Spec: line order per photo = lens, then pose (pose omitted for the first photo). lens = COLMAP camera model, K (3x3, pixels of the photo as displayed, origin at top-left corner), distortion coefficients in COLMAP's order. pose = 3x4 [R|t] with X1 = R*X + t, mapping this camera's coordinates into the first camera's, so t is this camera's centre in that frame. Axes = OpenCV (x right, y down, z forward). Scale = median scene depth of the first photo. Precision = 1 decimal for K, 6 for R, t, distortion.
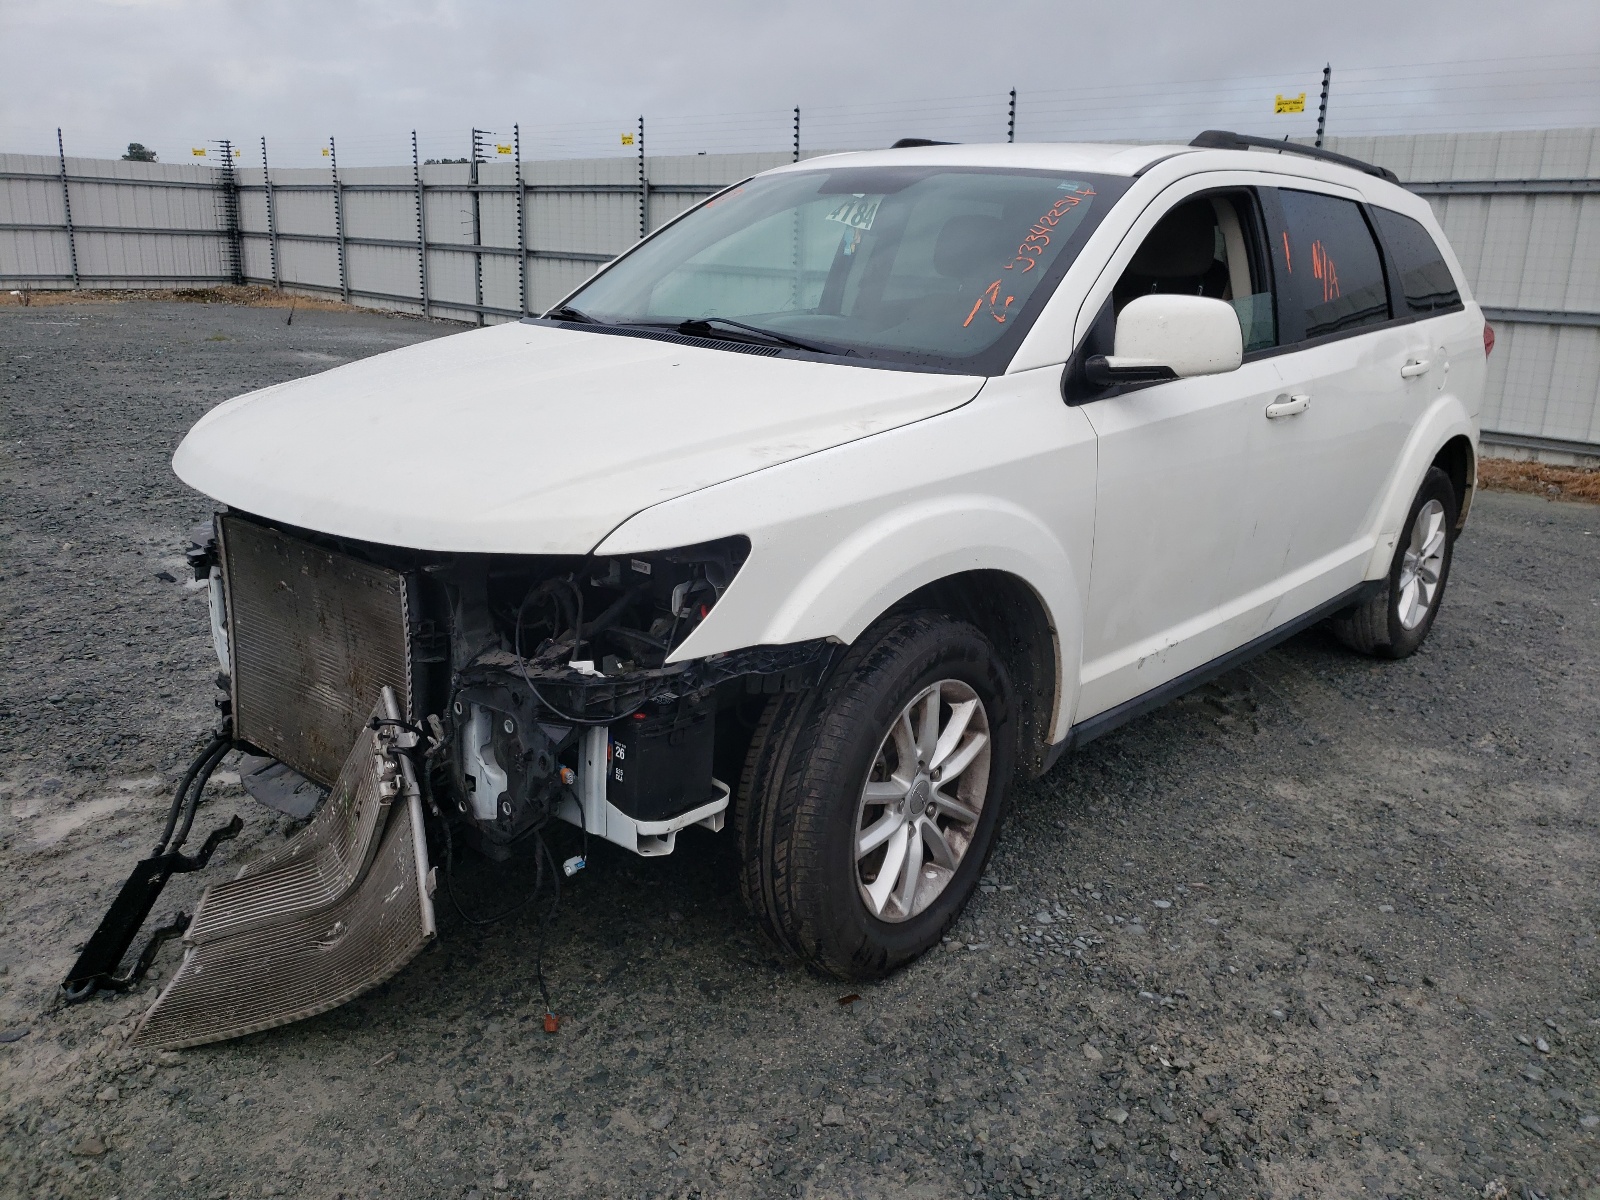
lens RADIAL K [[1352.3, 0, 800.0], [0, 1352.3, 600.0], [0, 0, 1]] dist [0.009656, 0.017457]
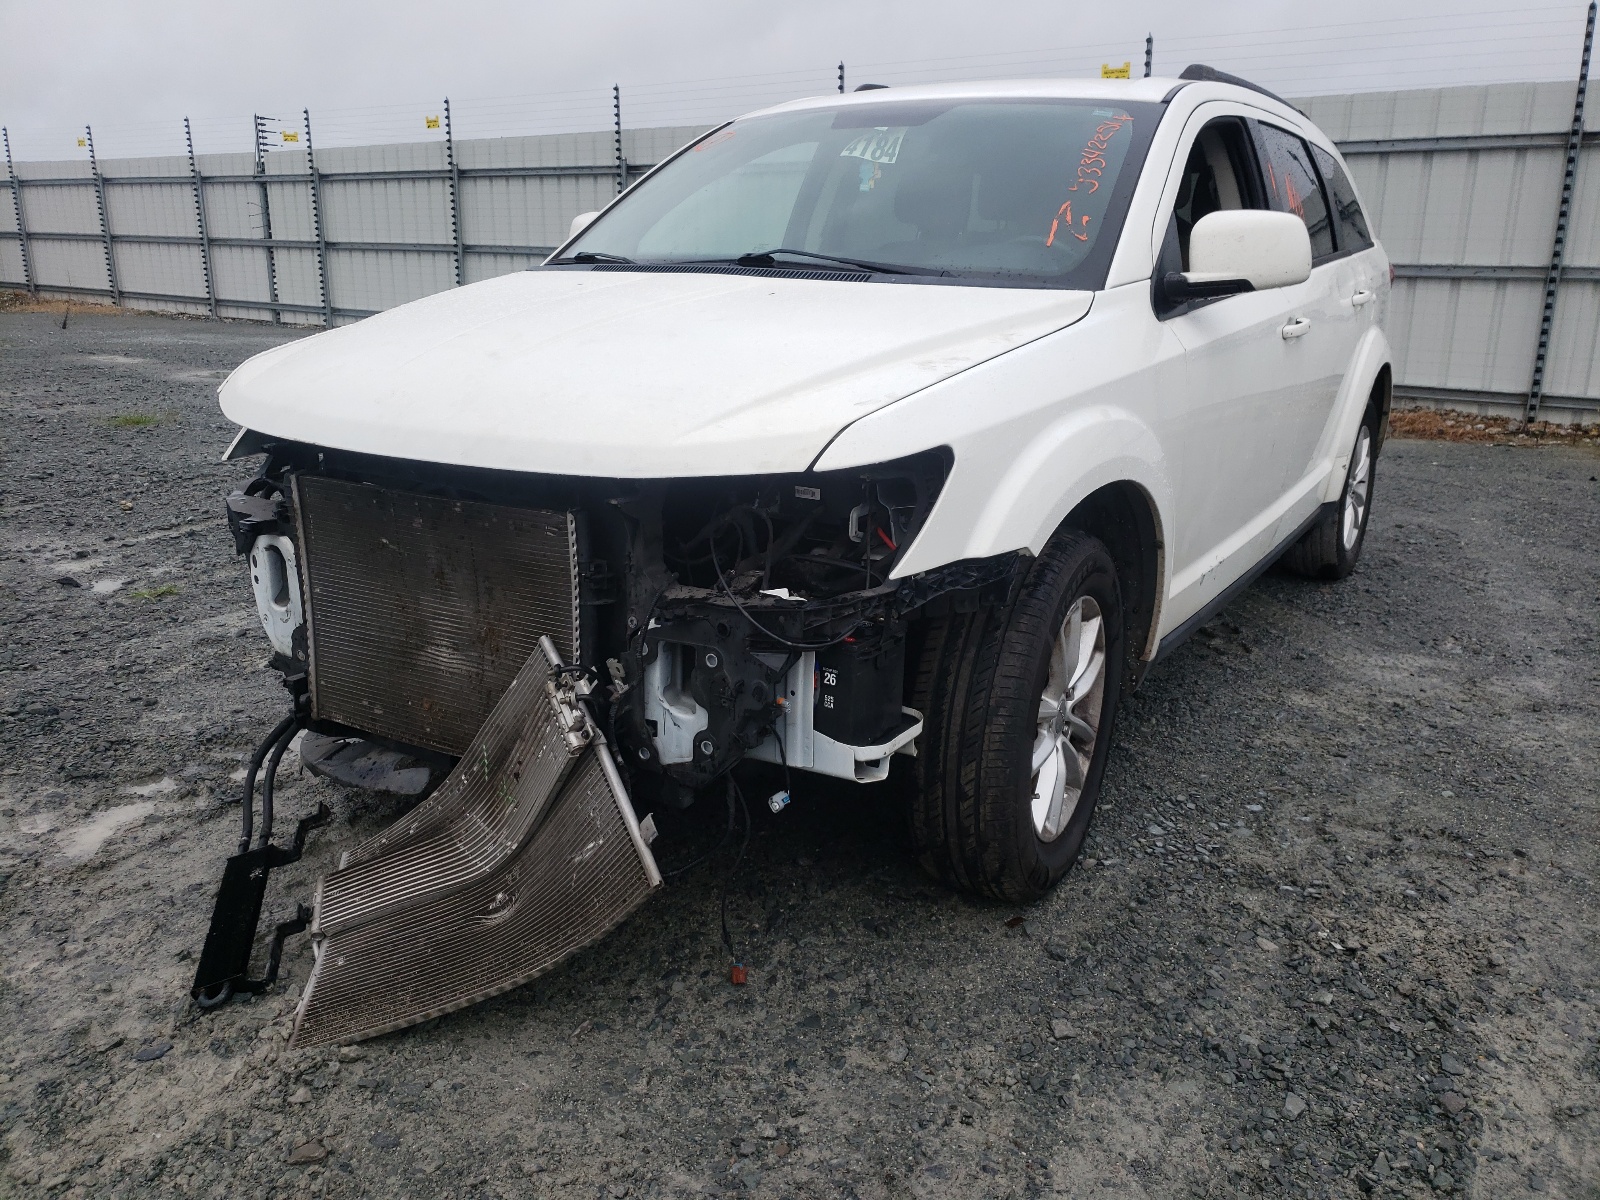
lens RADIAL K [[1348.4, 0, 829.9], [0, 1348.4, 607.7], [0, 0, 1]] dist [-0.008813, 0.060681]
pose [[0.986085, -0.069644, 0.150953, -0.221611], [0.067150, 0.997510, 0.021560, 0.033188], [-0.152078, -0.011123, 0.988306, 0.044568]]
